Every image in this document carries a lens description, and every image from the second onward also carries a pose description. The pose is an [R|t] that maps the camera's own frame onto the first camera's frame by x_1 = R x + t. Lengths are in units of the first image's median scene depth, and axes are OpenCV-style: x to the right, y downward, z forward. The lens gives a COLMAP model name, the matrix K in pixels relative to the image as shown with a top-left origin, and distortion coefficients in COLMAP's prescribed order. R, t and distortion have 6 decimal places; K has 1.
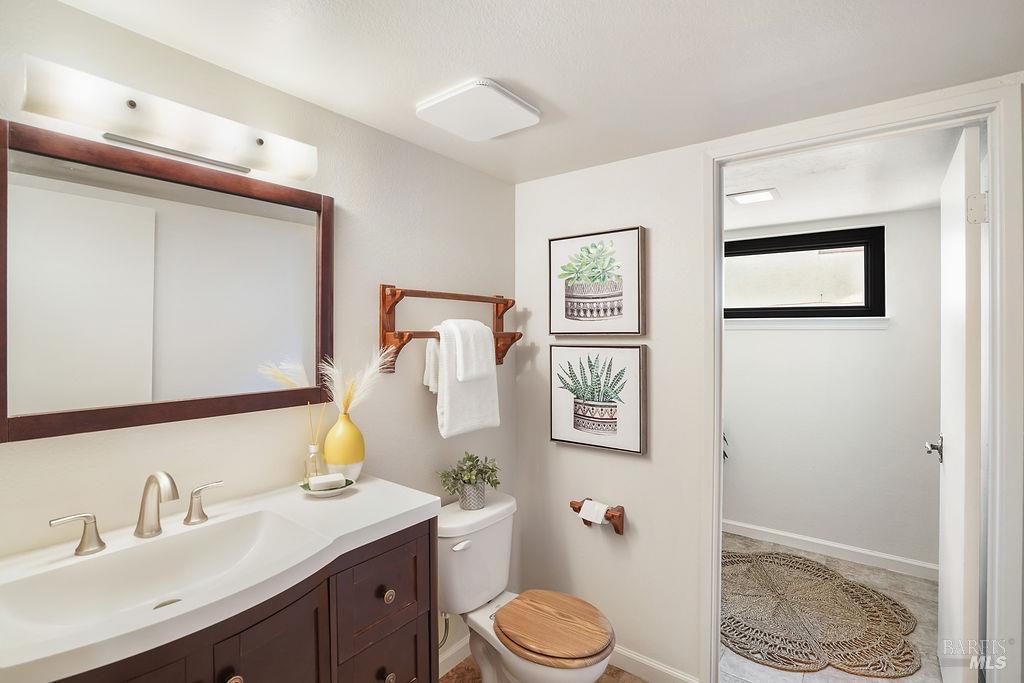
lens RADIAL K [[476.1, 0, 512.2], [0, 476.1, 344.2], [0, 0, 1]] dist [-0.060840, 0.023037]
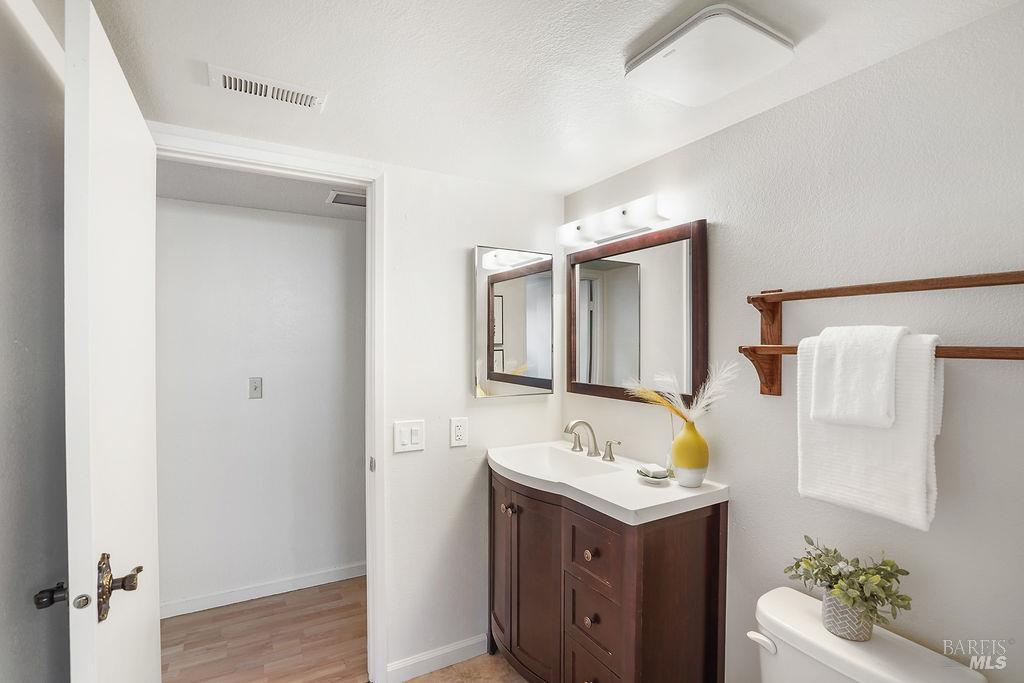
lens RADIAL K [[476.1, 0, 512.2], [0, 476.1, 344.2], [0, 0, 1]] dist [-0.060840, 0.023037]
pose [[-0.363058, 0.000442, -0.931766, 0.797577], [-0.028172, 0.999538, 0.011452, -0.028684], [0.931341, 0.030407, -0.362877, 1.019655]]
